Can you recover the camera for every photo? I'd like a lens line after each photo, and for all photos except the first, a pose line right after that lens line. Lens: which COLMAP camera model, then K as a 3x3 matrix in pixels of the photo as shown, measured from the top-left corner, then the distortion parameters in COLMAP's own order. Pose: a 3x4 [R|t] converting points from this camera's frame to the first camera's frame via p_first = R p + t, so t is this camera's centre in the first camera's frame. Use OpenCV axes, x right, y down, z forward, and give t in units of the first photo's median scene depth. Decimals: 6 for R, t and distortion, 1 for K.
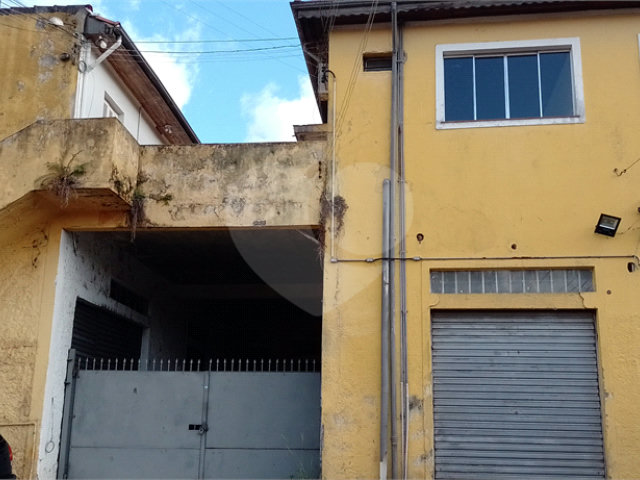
lens RADIAL K [[781.5, 0, 320.0], [0, 781.5, 240.0], [0, 0, 1]] dist [0.123417, -0.253138]
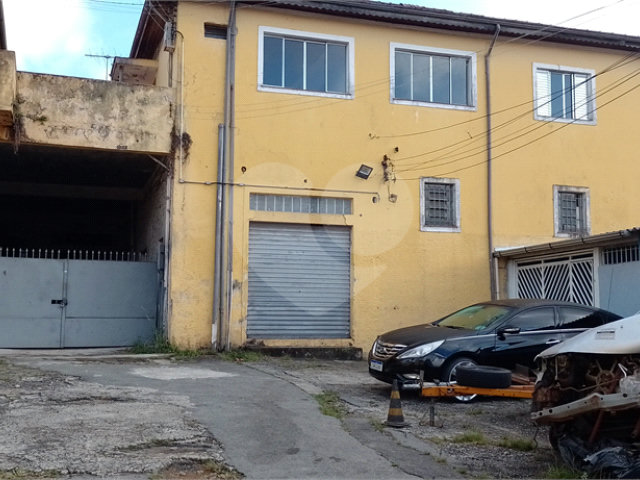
lens RADIAL K [[781.5, 0, 320.0], [0, 781.5, 240.0], [0, 0, 1]] dist [0.123417, -0.253138]
pose [[0.905216, 0.035651, 0.423454, -0.327687], [-0.095248, 0.988144, 0.120417, -0.058327], [-0.414140, -0.149336, 0.897879, -0.322618]]
